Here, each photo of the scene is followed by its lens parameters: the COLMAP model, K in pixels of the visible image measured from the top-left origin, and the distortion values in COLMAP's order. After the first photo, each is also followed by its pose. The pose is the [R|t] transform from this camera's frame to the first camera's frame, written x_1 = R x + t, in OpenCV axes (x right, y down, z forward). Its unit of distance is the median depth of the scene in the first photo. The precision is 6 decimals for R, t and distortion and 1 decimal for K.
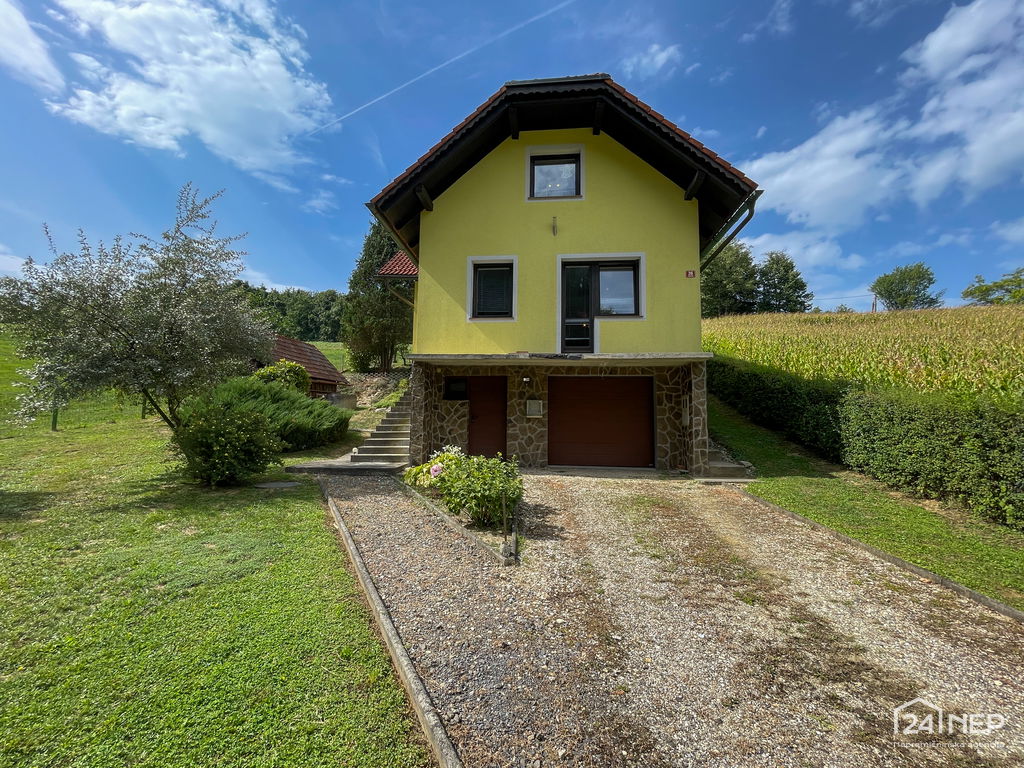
lens RADIAL K [[417.9, 0, 510.2], [0, 417.9, 382.7], [0, 0, 1]] dist [-0.002333, 0.000046]
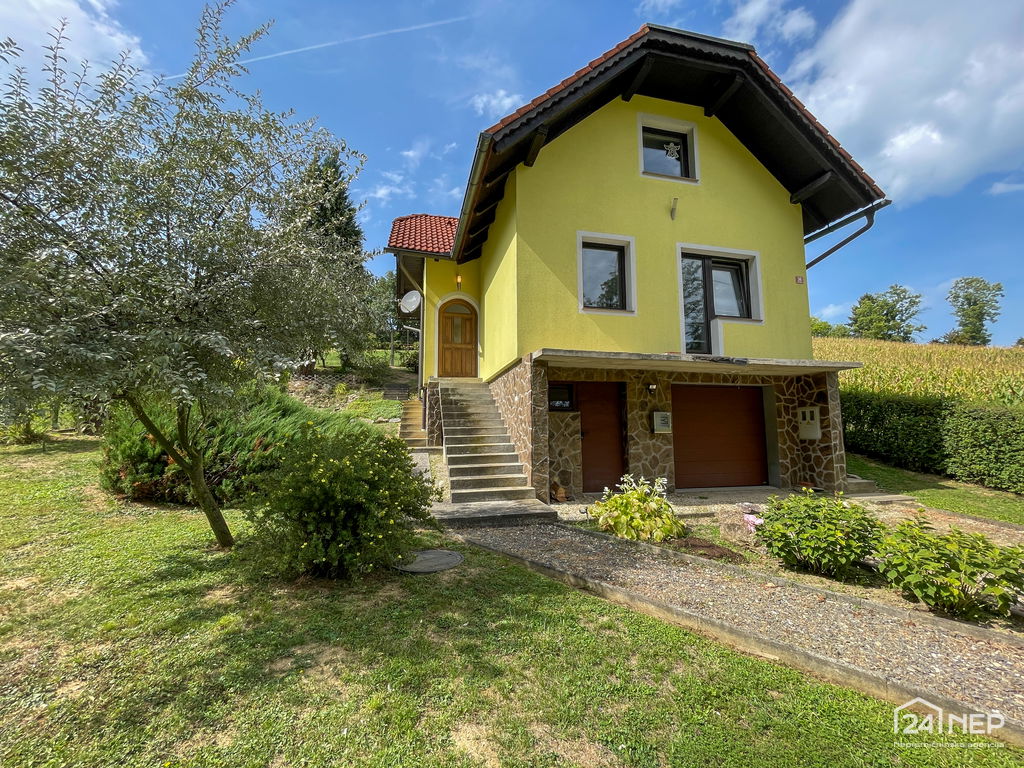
lens RADIAL K [[417.9, 0, 507.7], [0, 417.9, 384.6], [0, 0, 1]] dist [-0.002333, 0.000046]
pose [[0.948384, 0.020020, 0.316492, -0.483914], [-0.015640, 0.999744, -0.016374, 0.005408], [-0.316739, 0.010579, 0.948454, 0.301414]]
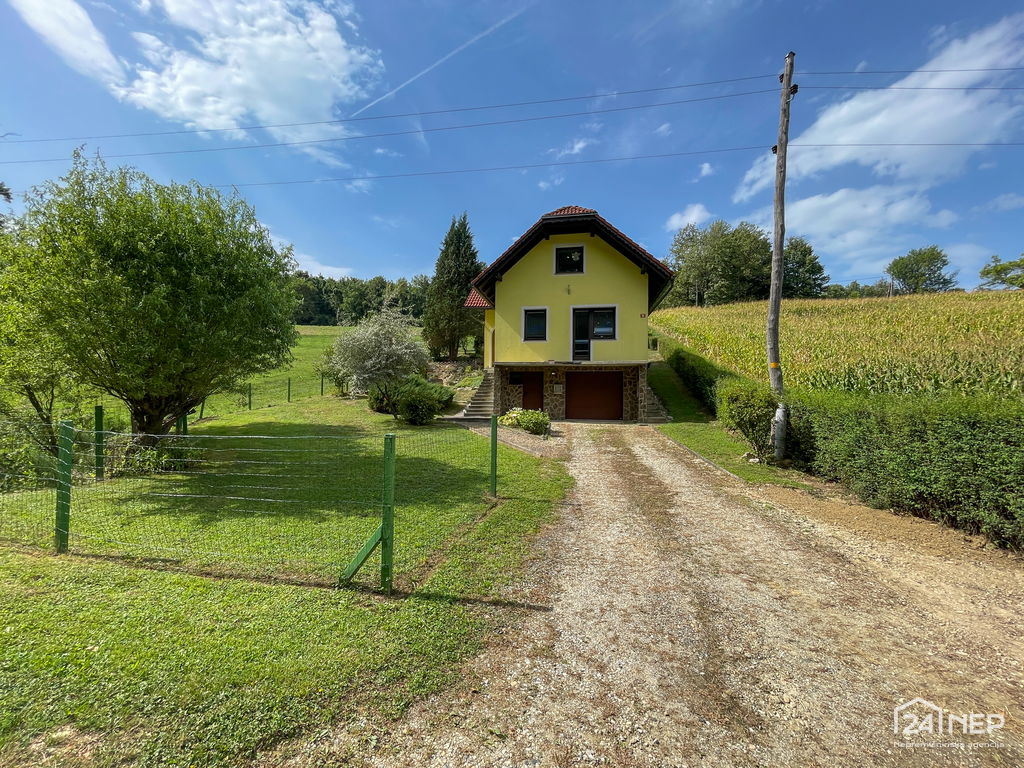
lens RADIAL K [[417.9, 0, 511.4], [0, 417.9, 389.1], [0, 0, 1]] dist [-0.002333, 0.000046]
pose [[0.996598, -0.005043, -0.082262, 0.003499], [0.011135, 0.997213, 0.073777, -0.077617], [0.081660, -0.074442, 0.993876, -0.879359]]
